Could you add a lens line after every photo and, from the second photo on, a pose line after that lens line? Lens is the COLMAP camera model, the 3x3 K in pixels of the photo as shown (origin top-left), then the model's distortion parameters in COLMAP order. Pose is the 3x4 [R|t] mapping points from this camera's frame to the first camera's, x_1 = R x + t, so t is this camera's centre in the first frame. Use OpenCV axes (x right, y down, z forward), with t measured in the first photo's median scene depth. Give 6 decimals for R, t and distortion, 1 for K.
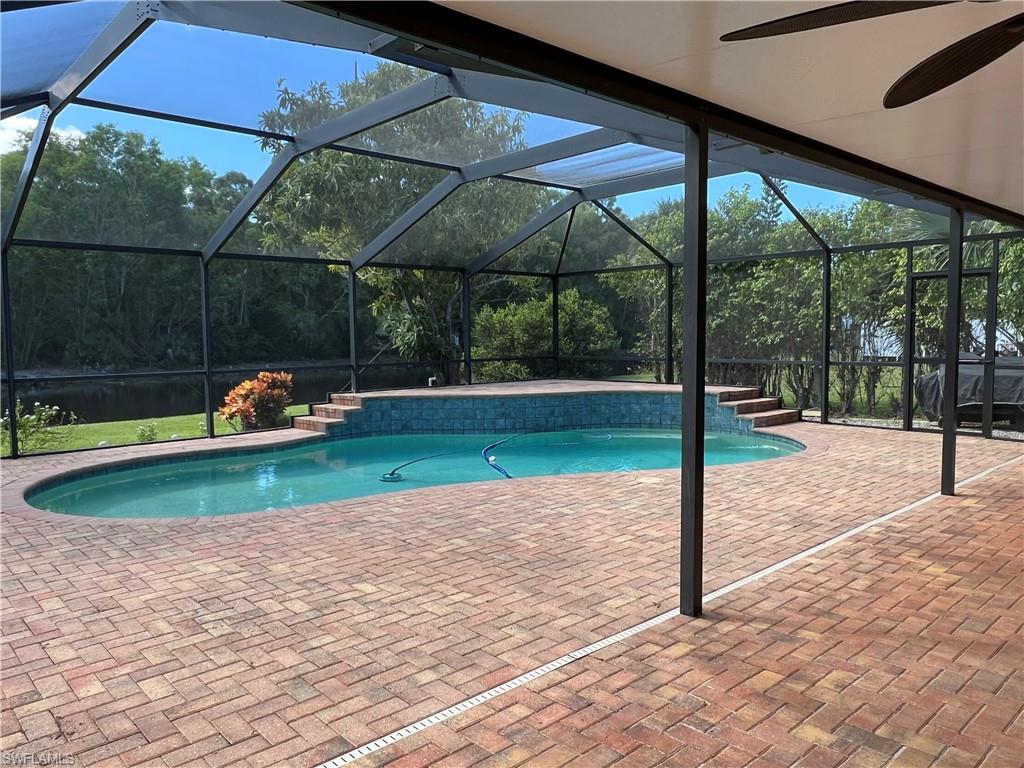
lens RADIAL K [[732.5, 0, 511.5], [0, 732.5, 384.7], [0, 0, 1]] dist [0.000174, 0.000132]
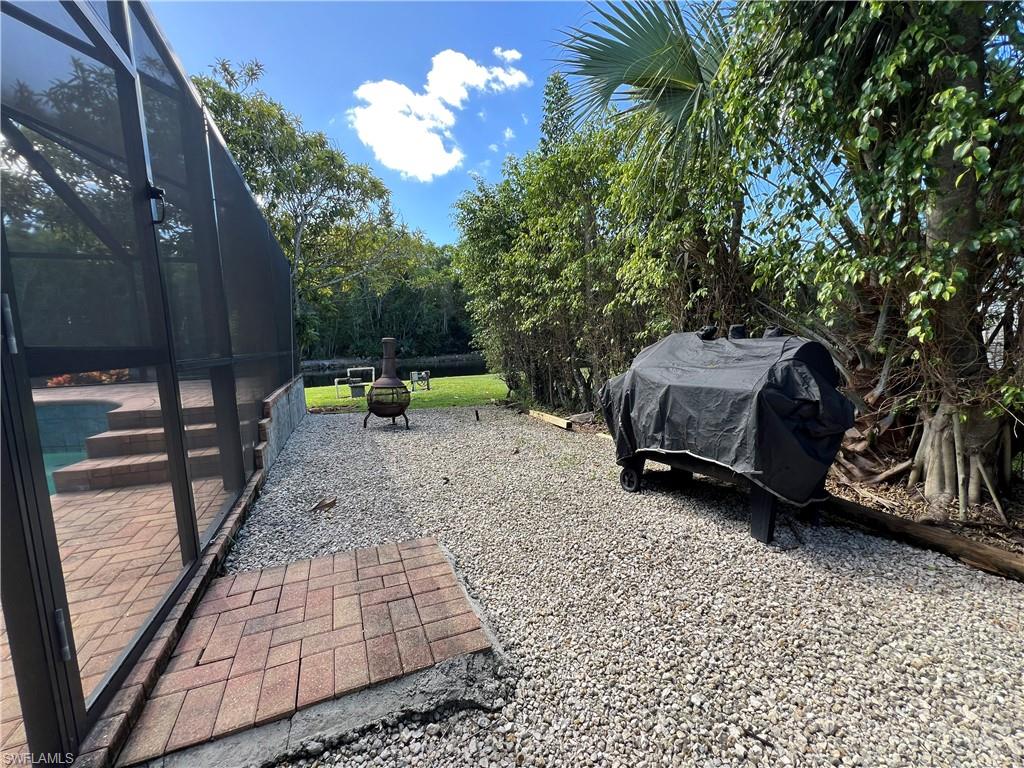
lens RADIAL K [[410.1, 0, 512.3], [0, 410.1, 385.0], [0, 0, 1]] dist [0.000004, -0.000023]
pose [[0.944315, 0.009660, -0.328901, 0.114582], [0.006640, 0.998806, 0.048400, -0.004163], [0.328975, -0.047889, 0.943123, 0.139133]]
